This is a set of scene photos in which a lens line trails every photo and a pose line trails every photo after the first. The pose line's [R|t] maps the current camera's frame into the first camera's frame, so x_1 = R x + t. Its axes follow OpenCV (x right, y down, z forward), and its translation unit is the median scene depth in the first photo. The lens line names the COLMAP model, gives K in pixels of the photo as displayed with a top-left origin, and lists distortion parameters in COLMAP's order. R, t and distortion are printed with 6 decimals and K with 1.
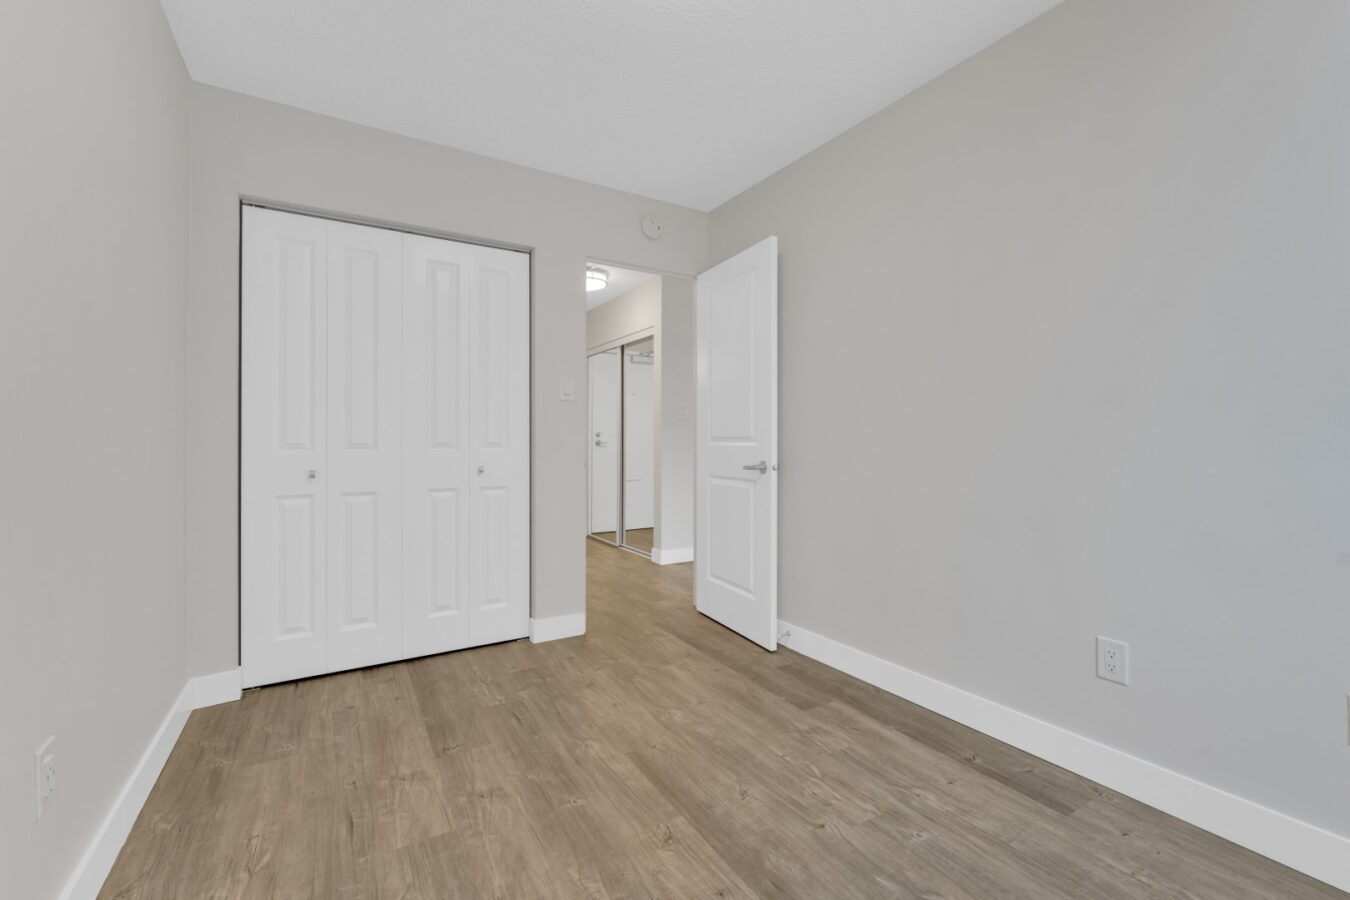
lens RADIAL K [[572.5, 0, 682.5], [0, 572.5, 453.4], [0, 0, 1]] dist [-0.000910, -0.000012]
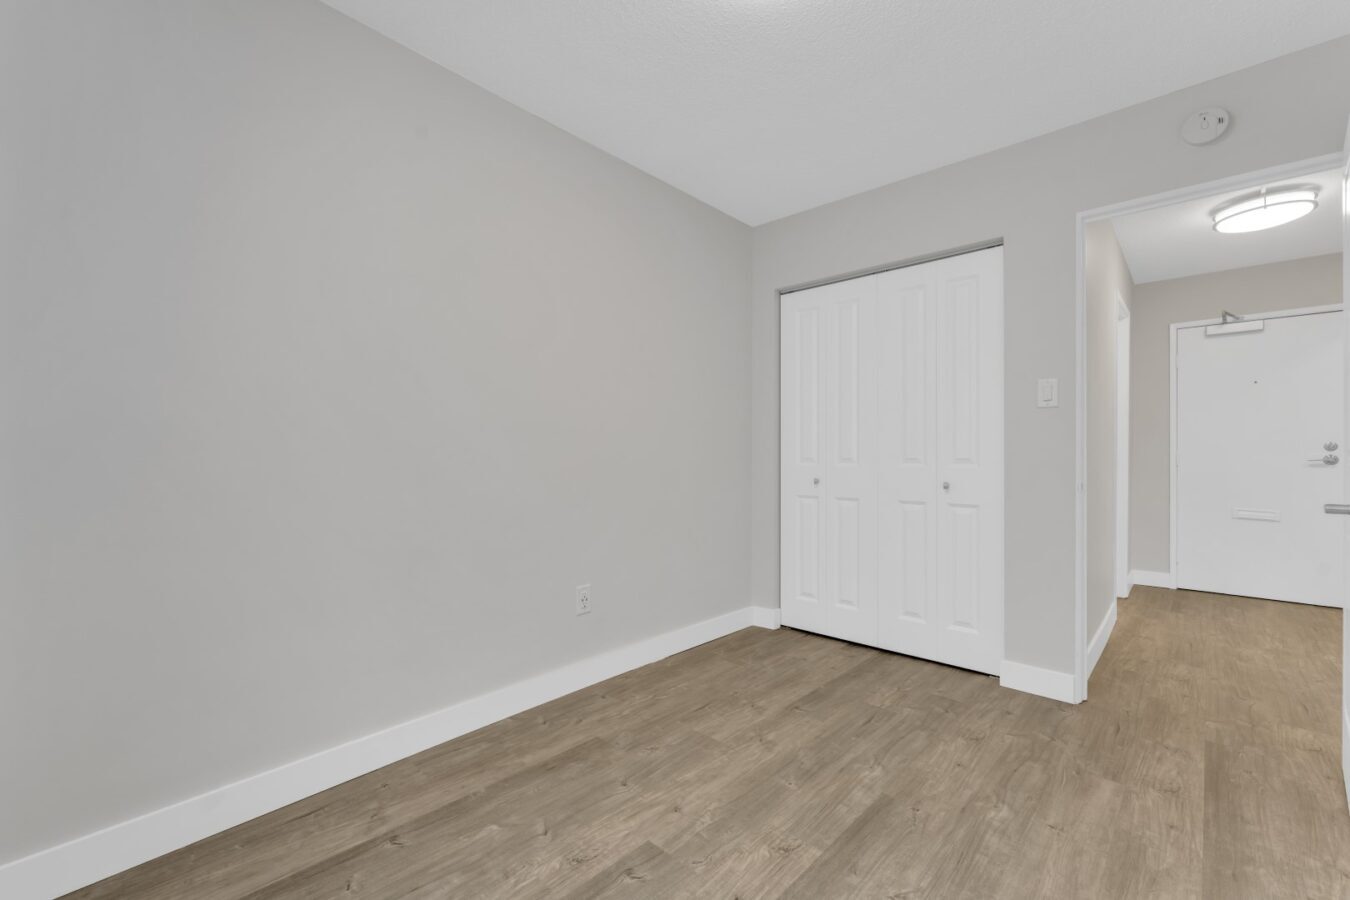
lens RADIAL K [[565.8, 0, 668.2], [0, 565.8, 473.2], [0, 0, 1]] dist [-0.002559, -0.000055]
pose [[0.258168, 0.031166, -0.965597, 0.669293], [-0.024237, 0.999374, 0.025776, -0.009642], [0.965796, 0.016749, 0.258761, 0.410914]]
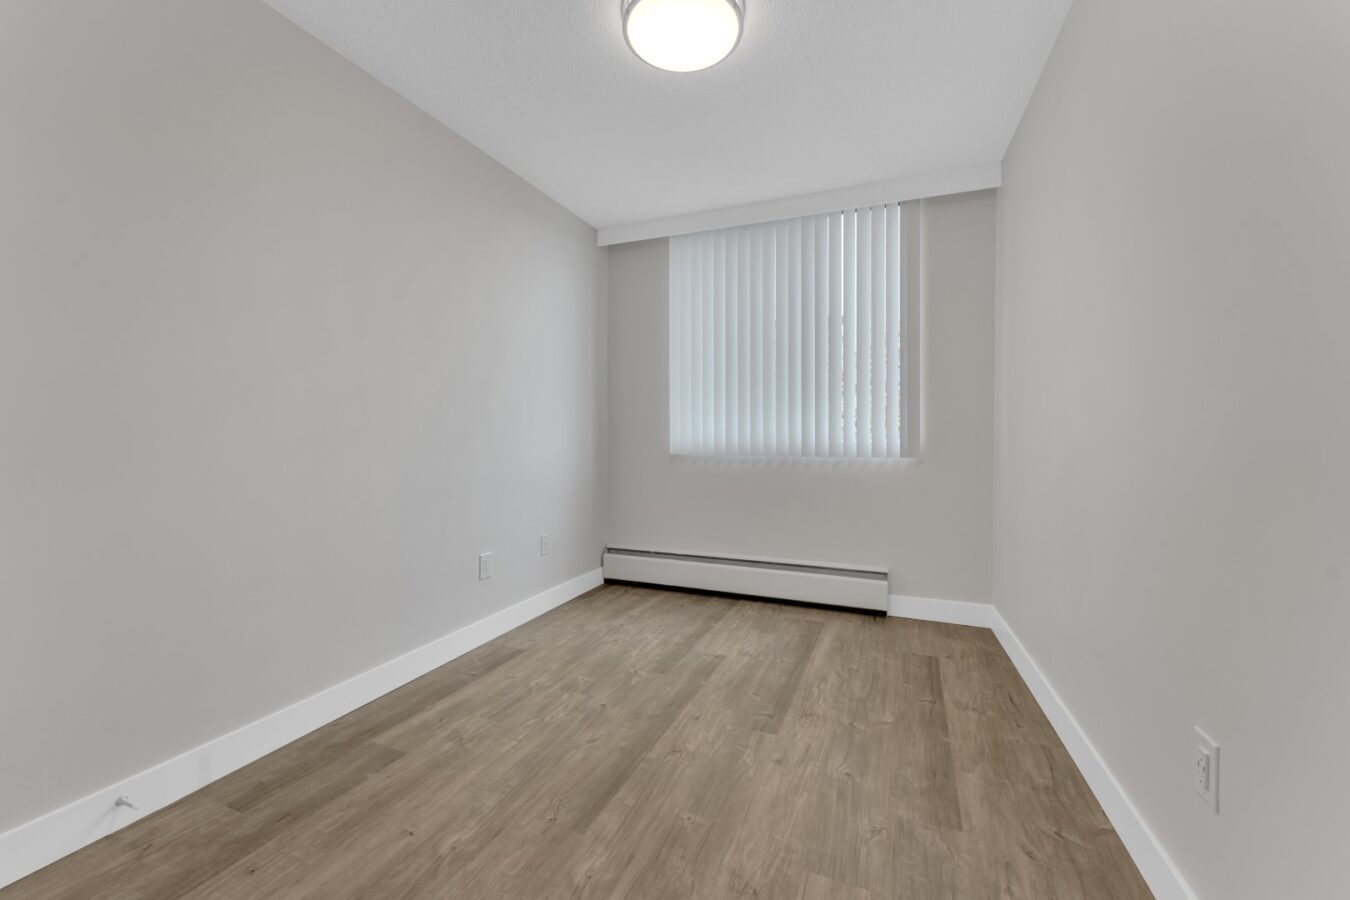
lens RADIAL K [[545.3, 0, 673.3], [0, 545.3, 454.7], [0, 0, 1]] dist [-0.002637, -0.000031]
pose [[-0.585406, -0.025461, 0.810340, -0.748851], [0.016909, 0.998906, 0.043601, -0.020307], [-0.810564, 0.039226, -0.584335, 1.294269]]
